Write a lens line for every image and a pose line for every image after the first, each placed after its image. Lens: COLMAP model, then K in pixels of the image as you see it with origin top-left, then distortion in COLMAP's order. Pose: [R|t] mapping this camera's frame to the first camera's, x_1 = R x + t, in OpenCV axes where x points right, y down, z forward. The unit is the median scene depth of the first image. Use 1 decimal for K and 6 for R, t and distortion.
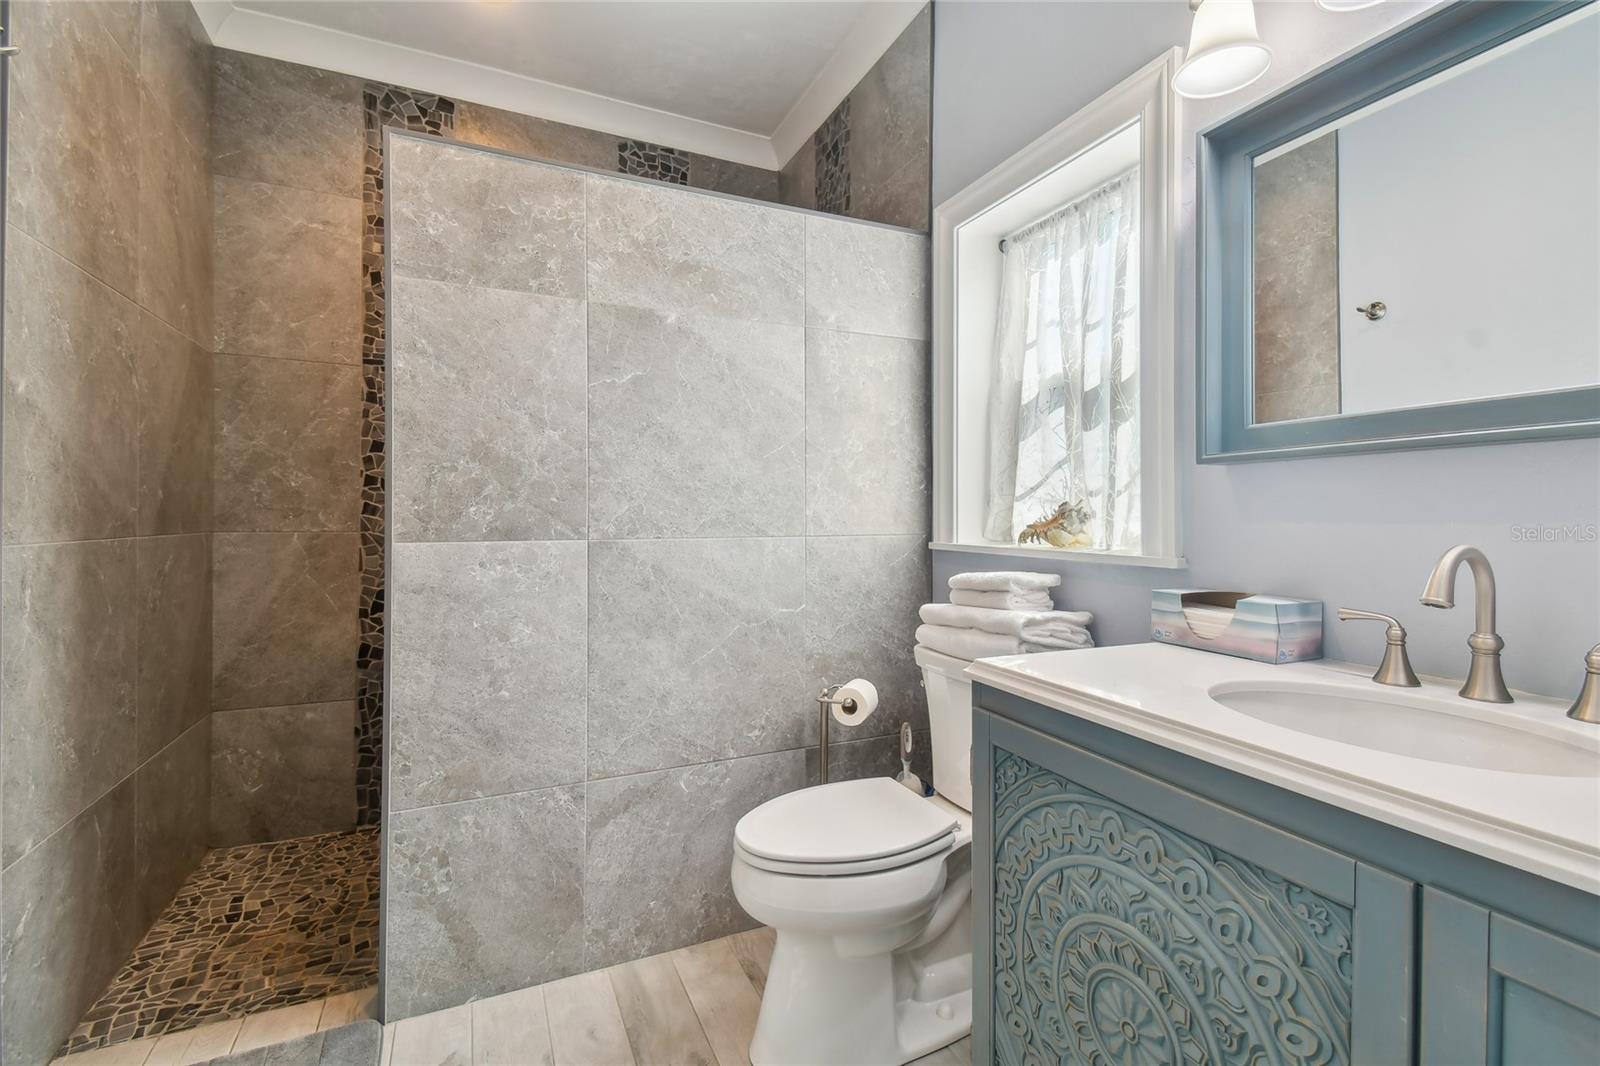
lens RADIAL K [[700.9, 0, 796.3], [0, 700.9, 522.0], [0, 0, 1]] dist [0.046270, -0.023856]
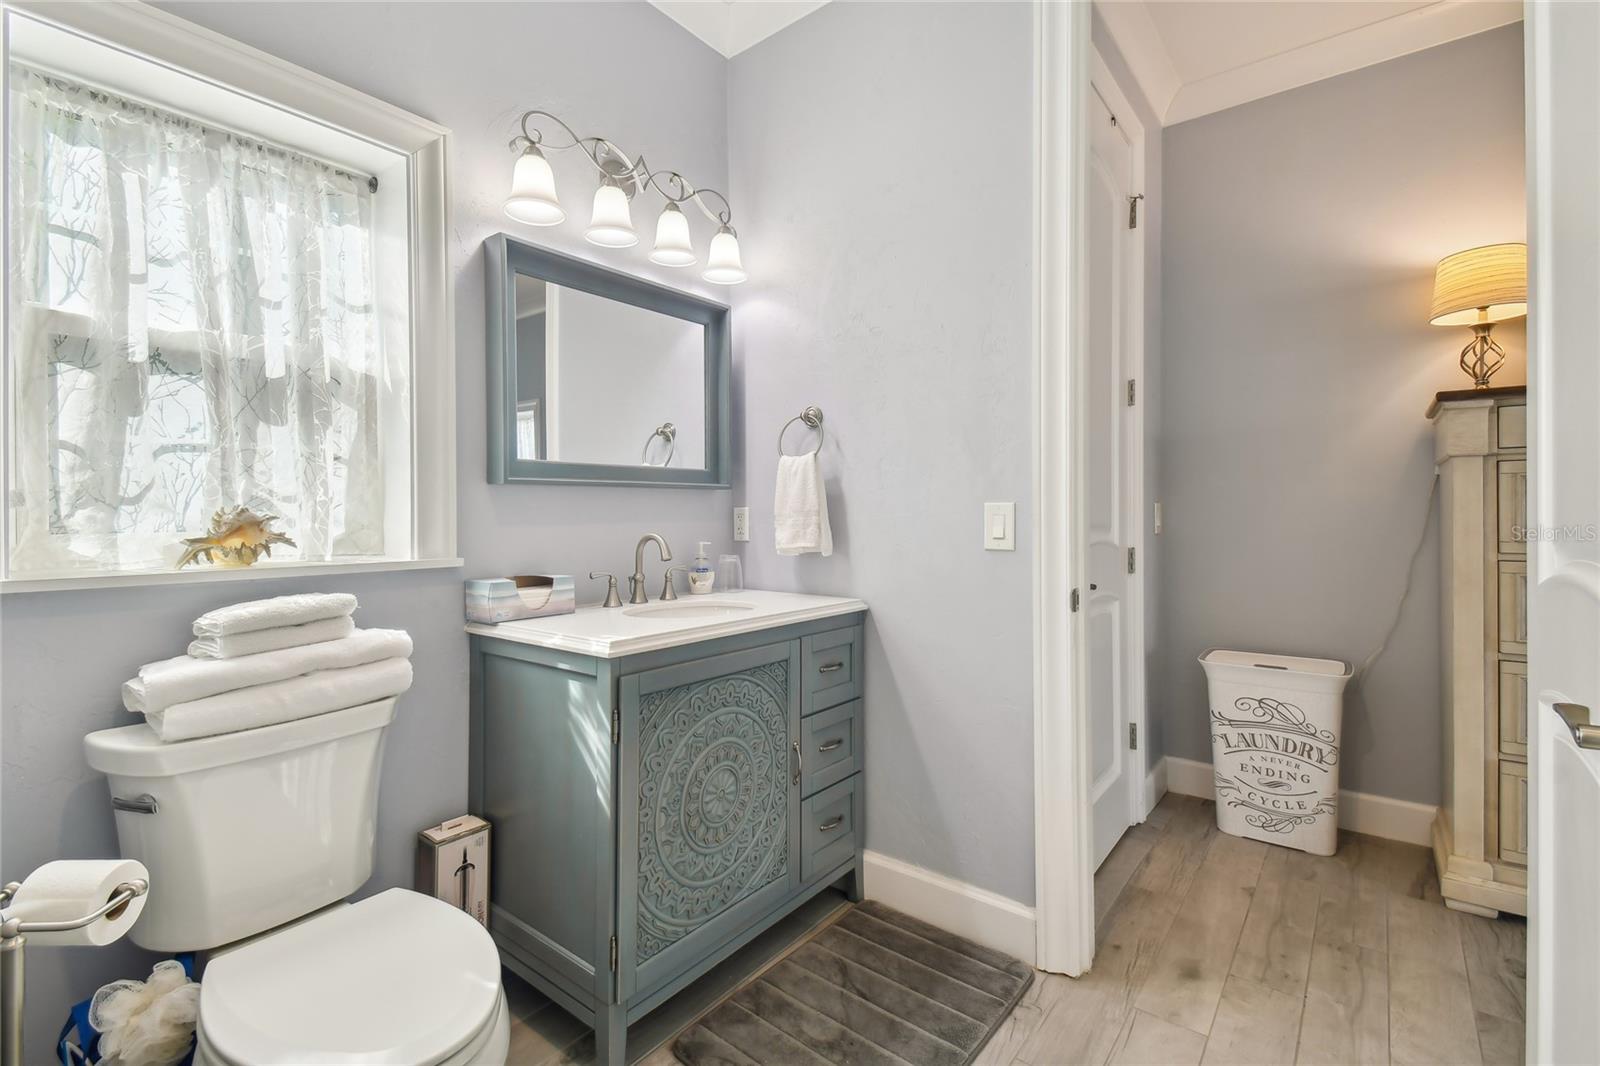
lens RADIAL K [[700.9, 0, 796.3], [0, 700.9, 522.0], [0, 0, 1]] dist [0.046270, -0.023856]
pose [[-0.443479, -0.009919, 0.896230, -0.928001], [0.010039, 0.999821, 0.016033, -0.027559], [-0.896229, 0.016107, -0.443300, 1.176647]]
